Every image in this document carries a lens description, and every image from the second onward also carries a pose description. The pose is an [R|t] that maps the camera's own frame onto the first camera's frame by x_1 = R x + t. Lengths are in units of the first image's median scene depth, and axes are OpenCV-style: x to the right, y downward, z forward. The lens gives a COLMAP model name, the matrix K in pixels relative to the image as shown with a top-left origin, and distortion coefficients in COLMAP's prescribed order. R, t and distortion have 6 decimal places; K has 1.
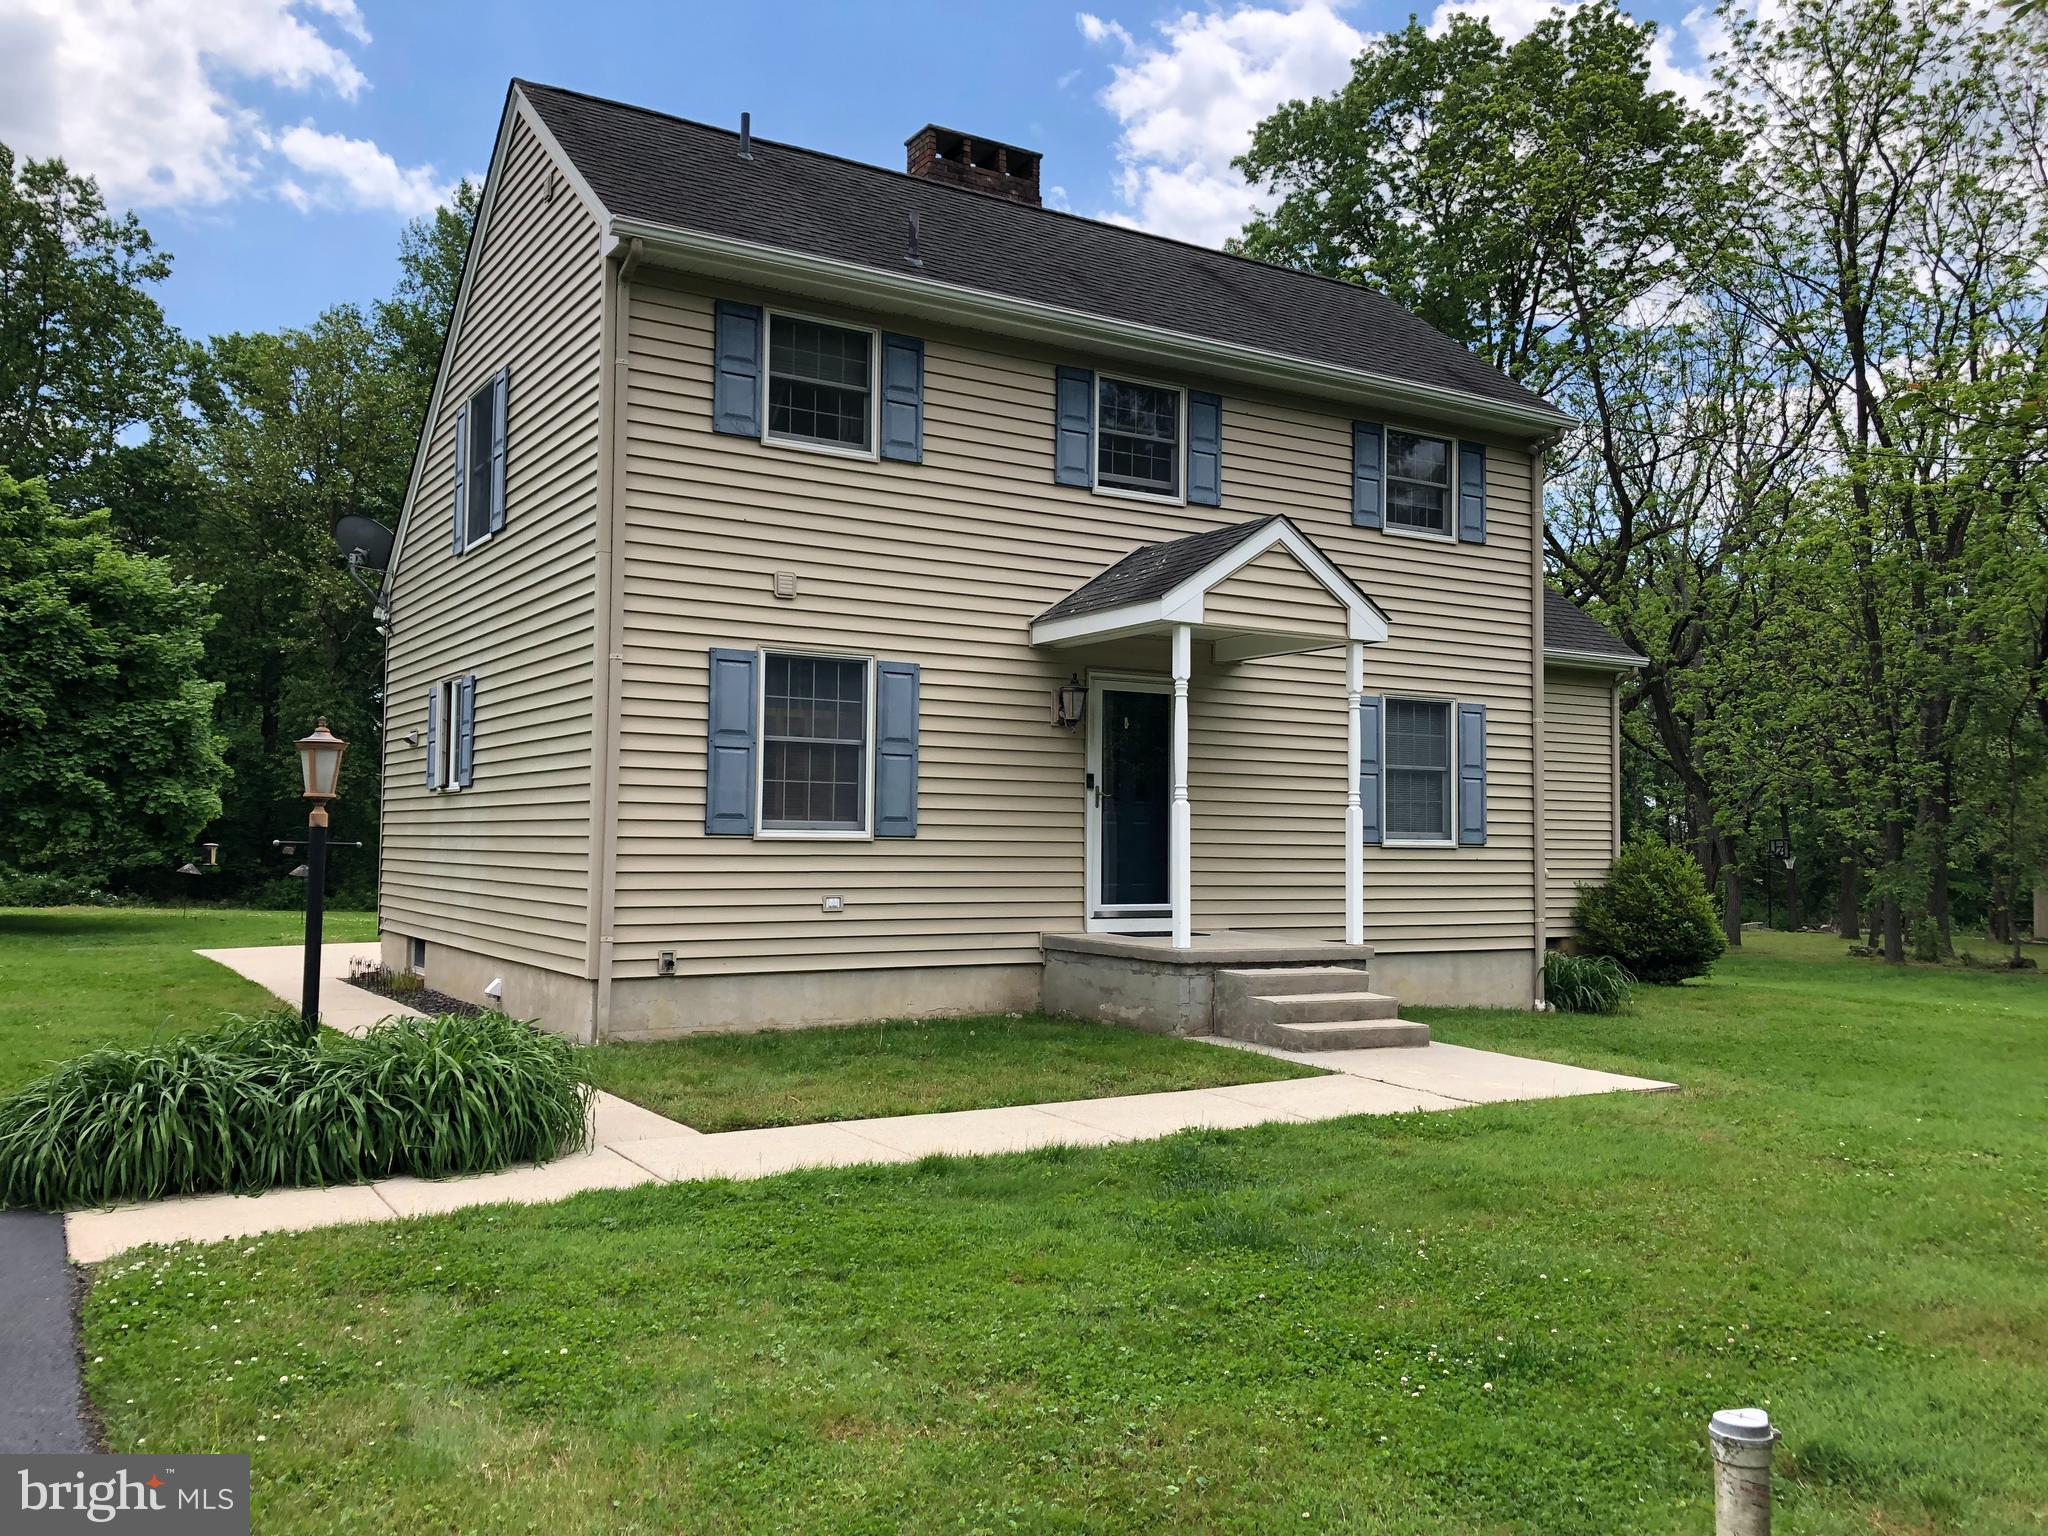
lens RADIAL K [[1675.0, 0, 1024.4], [0, 1675.0, 715.3], [0, 0, 1]] dist [0.028465, -0.000455]
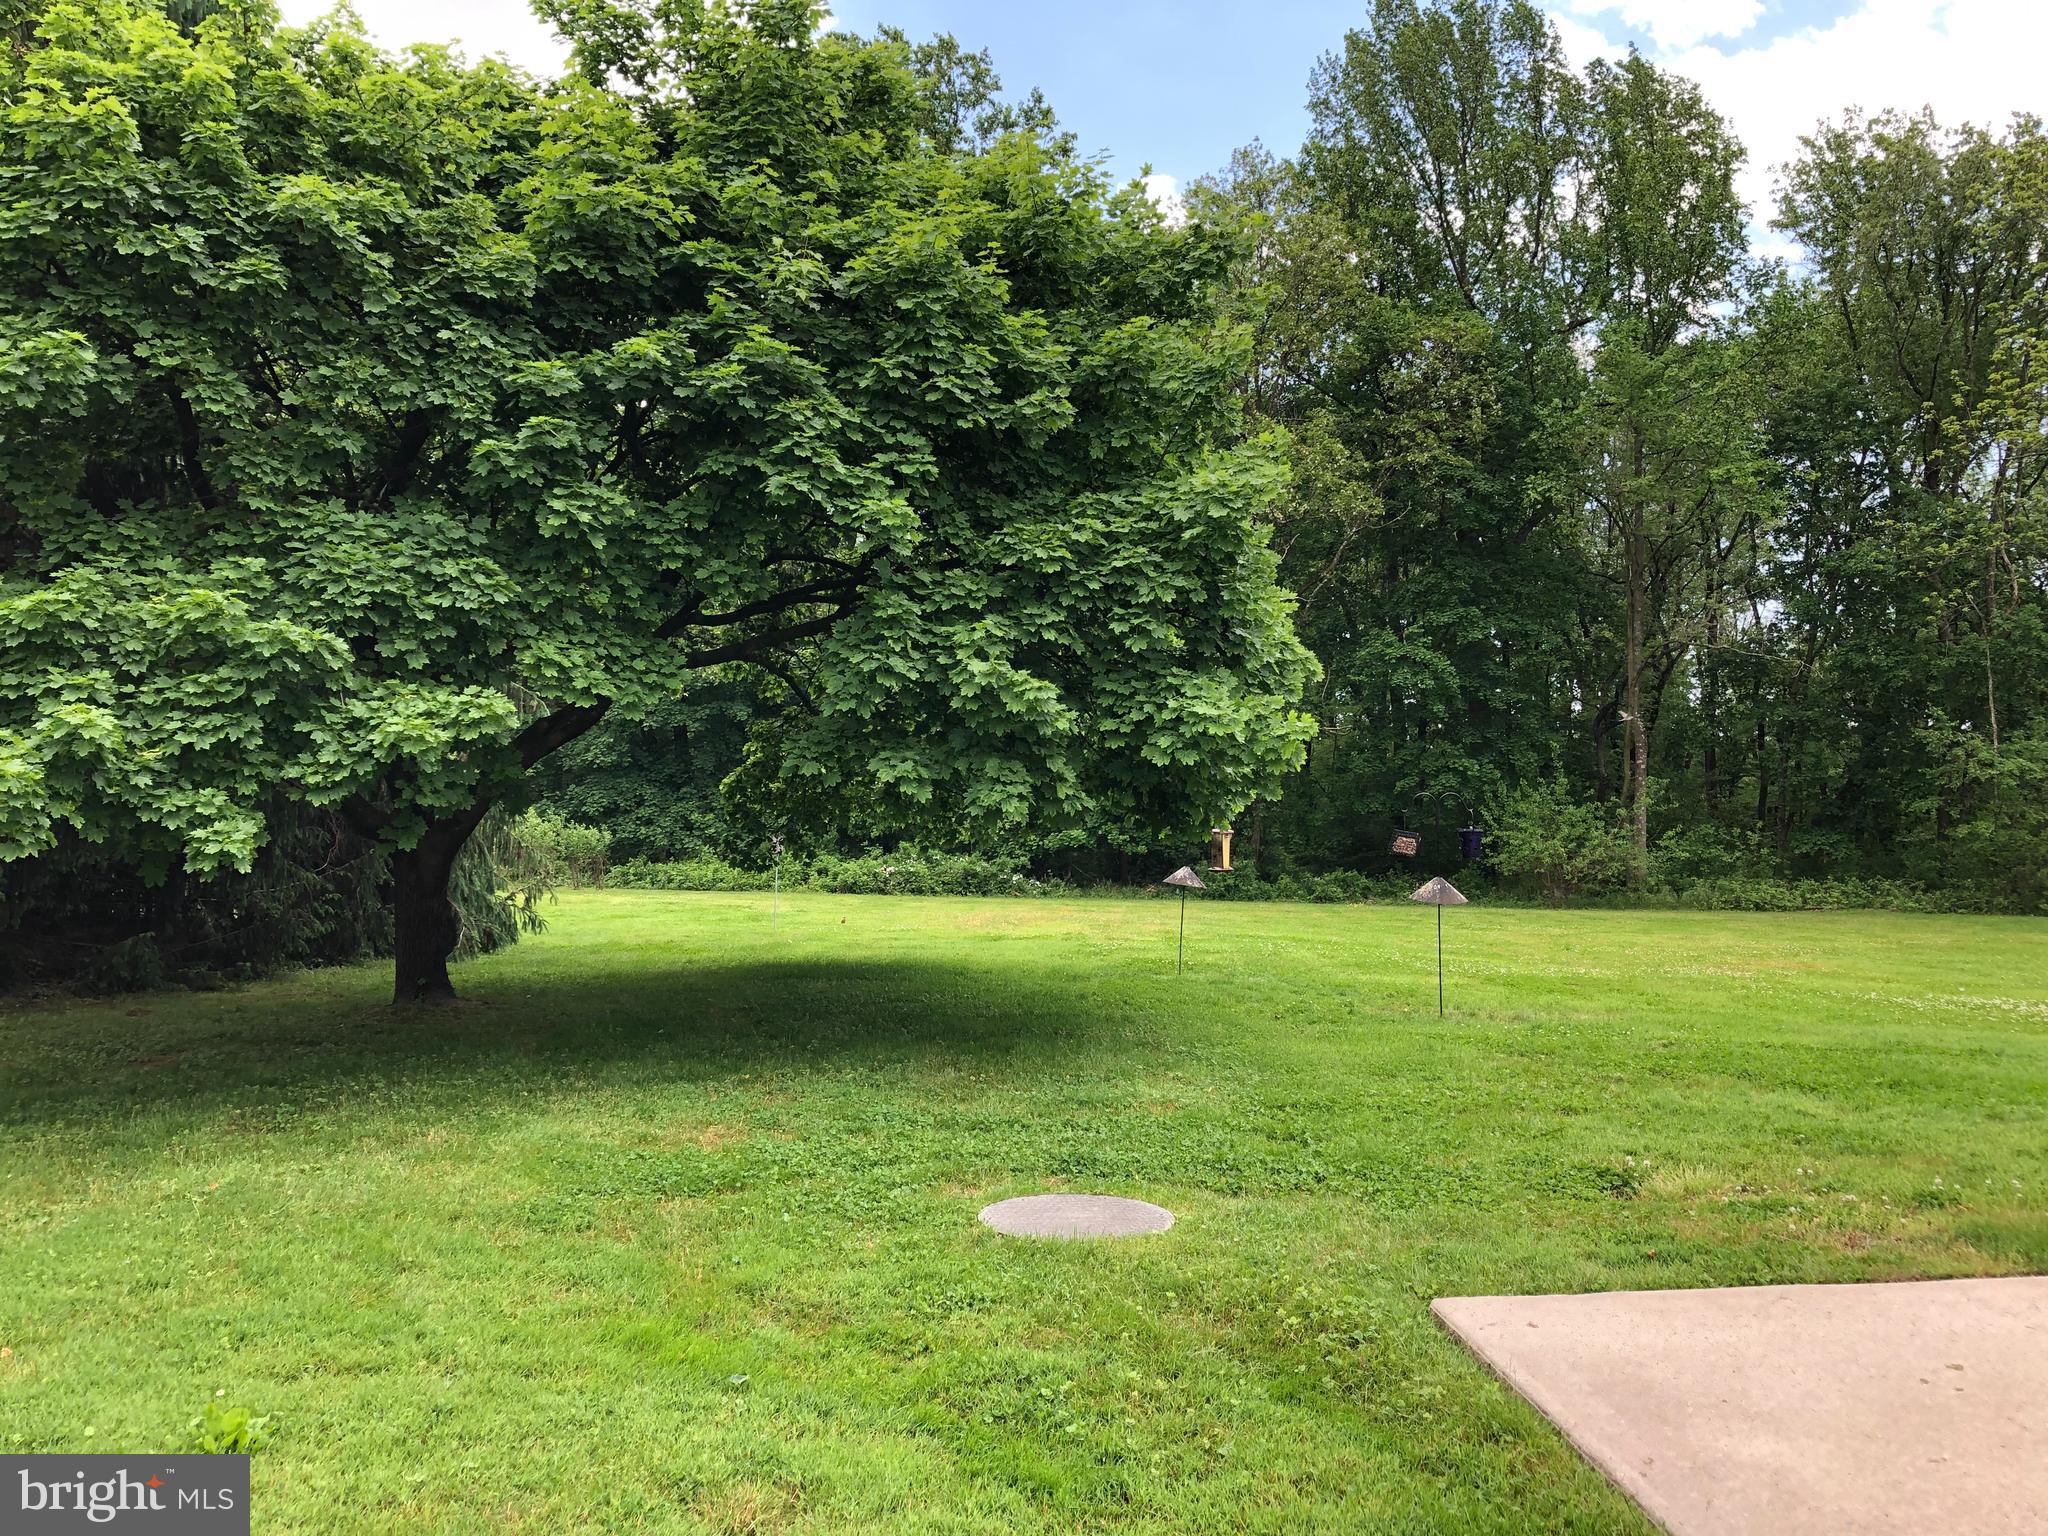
lens RADIAL K [[1669.0, 0, 1024.0], [0, 1669.0, 768.0], [0, 0, 1]] dist [0.023052, -0.005423]
pose [[0.881118, -0.016900, -0.472595, -0.364339], [0.039673, 0.998480, 0.038262, 0.043394], [0.471230, -0.052462, 0.880449, 0.647652]]
